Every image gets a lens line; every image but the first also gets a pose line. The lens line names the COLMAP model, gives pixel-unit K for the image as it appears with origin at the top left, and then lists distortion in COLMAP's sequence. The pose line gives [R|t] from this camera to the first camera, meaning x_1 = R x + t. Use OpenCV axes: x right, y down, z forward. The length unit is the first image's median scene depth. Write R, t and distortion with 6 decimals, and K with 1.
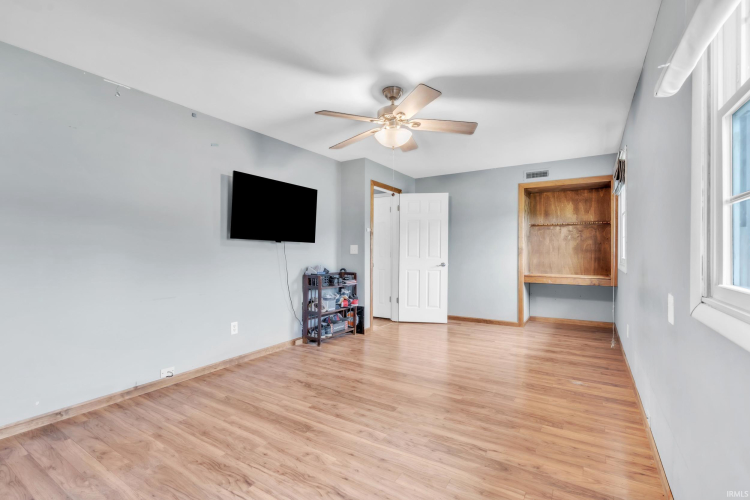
lens RADIAL K [[339.2, 0, 378.1], [0, 339.2, 251.8], [0, 0, 1]] dist [-0.004166, 0.000777]
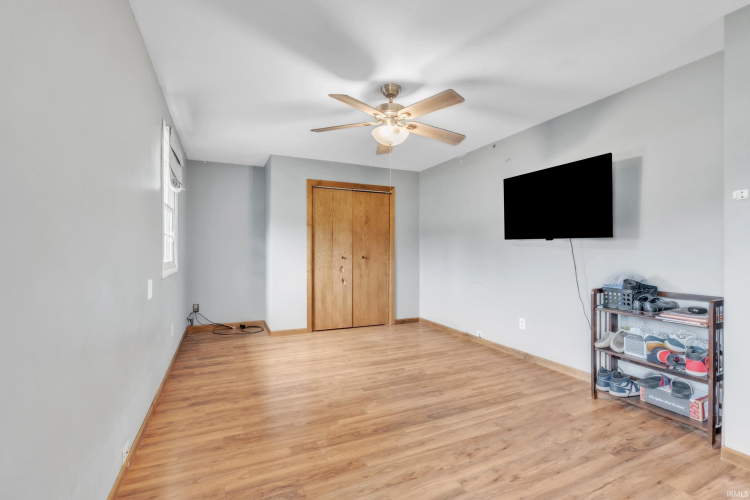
lens RADIAL K [[339.2, 0, 377.9], [0, 339.2, 249.5], [0, 0, 1]] dist [-0.004166, 0.000777]
pose [[-0.549163, -0.003820, -0.835707, 0.903507], [-0.000393, 0.999991, -0.004313, -0.001462], [0.835715, -0.002041, -0.549159, 1.543426]]
